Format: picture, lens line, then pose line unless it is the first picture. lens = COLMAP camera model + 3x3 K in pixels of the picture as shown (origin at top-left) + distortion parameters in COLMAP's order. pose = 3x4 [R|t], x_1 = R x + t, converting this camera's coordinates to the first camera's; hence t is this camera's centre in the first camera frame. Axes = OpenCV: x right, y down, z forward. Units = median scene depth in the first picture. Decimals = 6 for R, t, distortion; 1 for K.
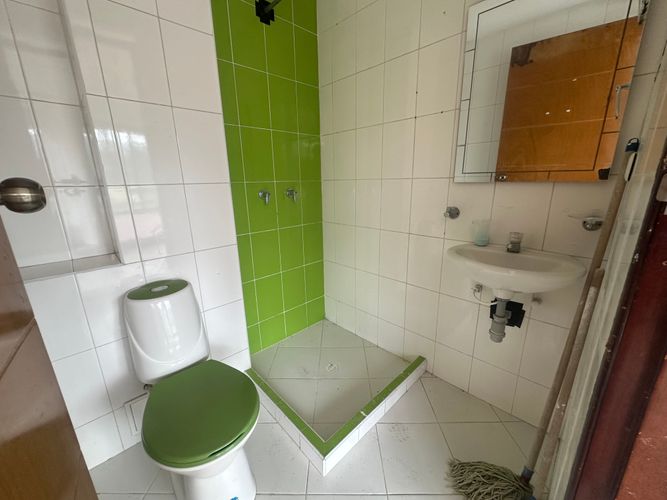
lens RADIAL K [[266.8, 0, 333.6], [0, 266.8, 248.4], [0, 0, 1]] dist [-0.001732, 0.000310]
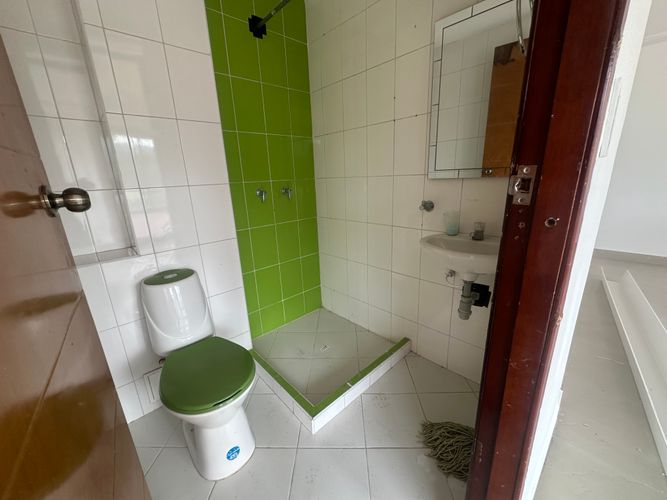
lens RADIAL K [[266.8, 0, 333.6], [0, 266.8, 248.4], [0, 0, 1]] dist [-0.001732, 0.000310]
pose [[0.999565, -0.016661, -0.024325, 0.079426], [0.017020, 0.999748, 0.014636, 0.020346], [0.024075, -0.015044, 0.999597, -0.127164]]
